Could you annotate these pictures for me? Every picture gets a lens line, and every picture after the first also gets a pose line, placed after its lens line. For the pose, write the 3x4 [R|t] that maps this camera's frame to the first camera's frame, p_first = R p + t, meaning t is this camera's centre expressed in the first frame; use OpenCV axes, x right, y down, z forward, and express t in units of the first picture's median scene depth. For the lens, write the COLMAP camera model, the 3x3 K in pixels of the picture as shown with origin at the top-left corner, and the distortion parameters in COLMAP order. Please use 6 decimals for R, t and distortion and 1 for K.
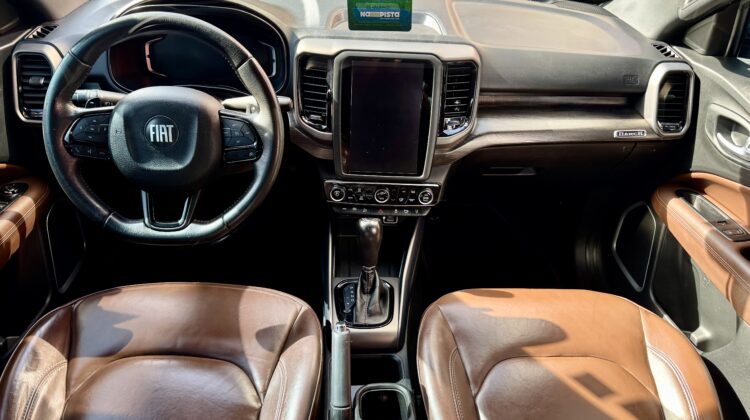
lens RADIAL K [[524.1, 0, 370.8], [0, 524.1, 199.3], [0, 0, 1]] dist [0.081515, -0.126320]
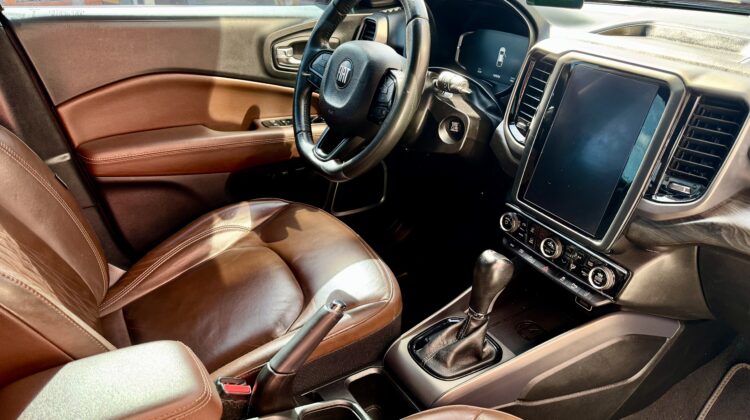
lens RADIAL K [[524.1, 0, 370.8], [0, 524.1, 199.3], [0, 0, 1]] dist [0.081515, -0.126320]
pose [[0.502101, 0.354823, -0.788667, 0.483942], [-0.467278, 0.878681, 0.097830, -0.022749], [0.727699, 0.319406, 0.606987, 0.350195]]
